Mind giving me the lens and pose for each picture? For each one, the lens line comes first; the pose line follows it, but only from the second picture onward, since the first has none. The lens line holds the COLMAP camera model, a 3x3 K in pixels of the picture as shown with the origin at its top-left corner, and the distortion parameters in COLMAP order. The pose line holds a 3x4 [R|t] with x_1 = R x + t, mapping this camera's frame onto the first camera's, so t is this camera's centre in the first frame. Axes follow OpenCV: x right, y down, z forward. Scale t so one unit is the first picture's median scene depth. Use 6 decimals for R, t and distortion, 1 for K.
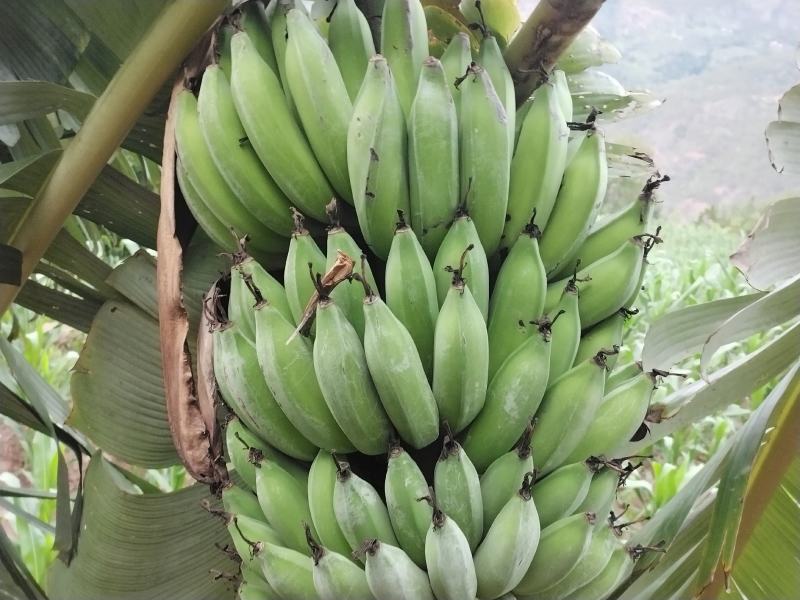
lens RADIAL K [[913.2, 0, 398.9], [0, 913.2, 308.5], [0, 0, 1]] dist [0.006235, 0.098740]
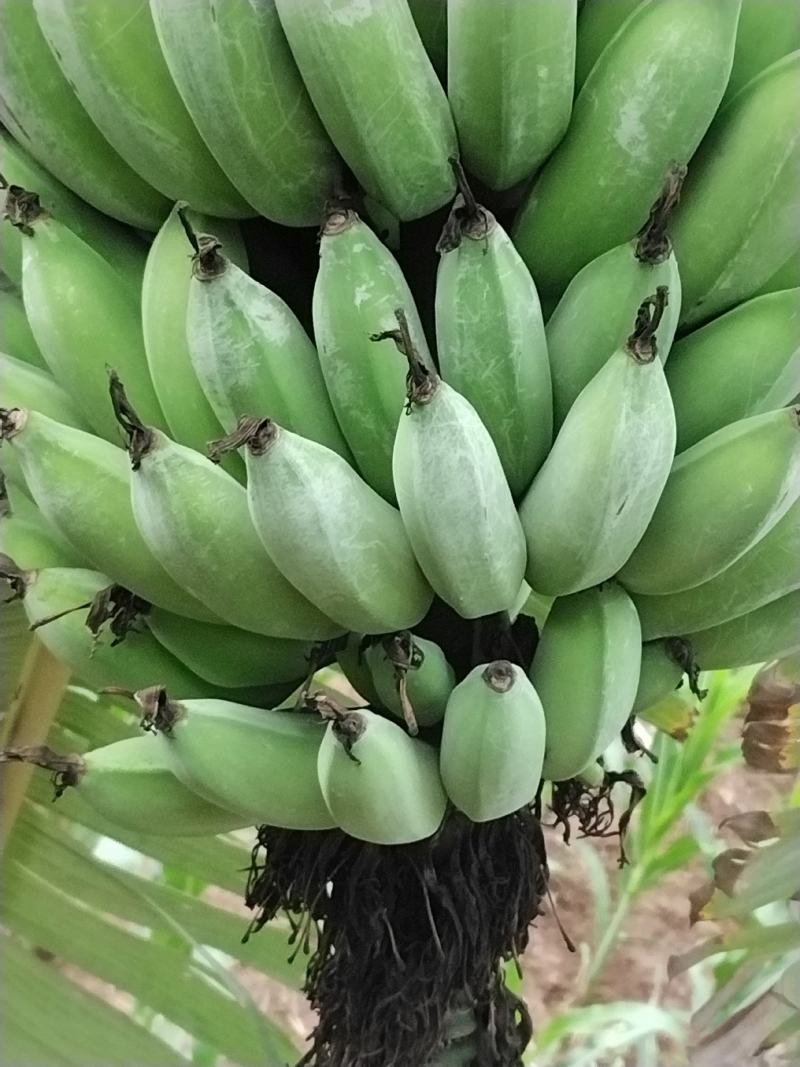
lens RADIAL K [[2829.3, 0, 400.0], [0, 2829.3, 533.5], [0, 0, 1]] dist [0.020480, -0.085732]
pose [[0.991611, 0.090958, -0.091837, 0.154314], [-0.065666, 0.966482, 0.248193, -0.026110], [0.111334, -0.240080, 0.964348, -0.265096]]
